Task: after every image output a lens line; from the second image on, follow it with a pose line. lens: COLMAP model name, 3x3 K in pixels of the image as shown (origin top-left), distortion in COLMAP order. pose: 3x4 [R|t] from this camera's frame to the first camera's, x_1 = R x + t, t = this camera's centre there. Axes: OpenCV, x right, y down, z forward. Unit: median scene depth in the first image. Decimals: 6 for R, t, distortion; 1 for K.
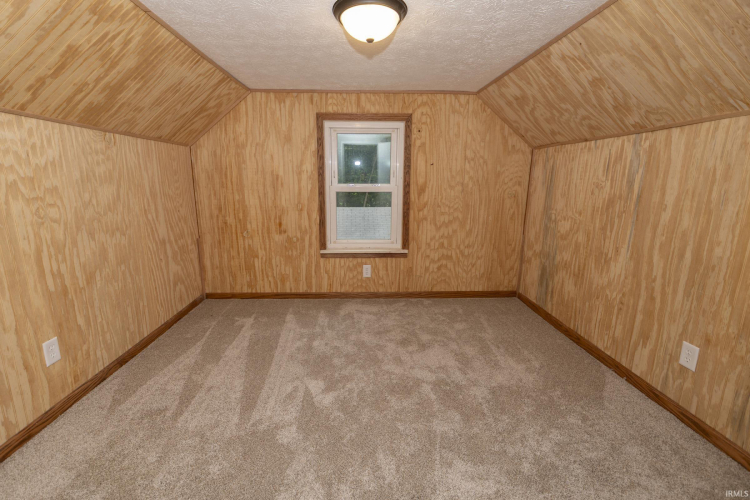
lens RADIAL K [[329.8, 0, 366.6], [0, 329.8, 248.7], [0, 0, 1]] dist [0.001313, -0.000364]
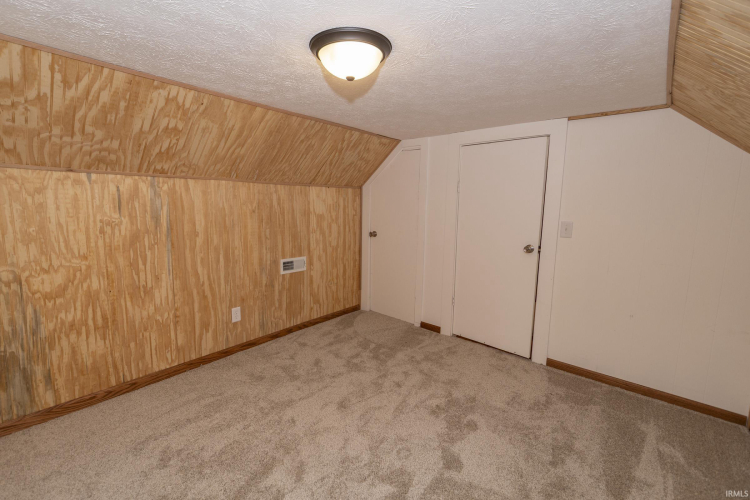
lens RADIAL K [[329.8, 0, 366.6], [0, 329.8, 248.7], [0, 0, 1]] dist [0.001313, -0.000364]
pose [[-0.732183, -0.106554, 0.672721, -0.512967], [0.130039, 0.947650, 0.291633, -0.331551], [-0.668579, 0.301009, -0.679997, 1.292743]]
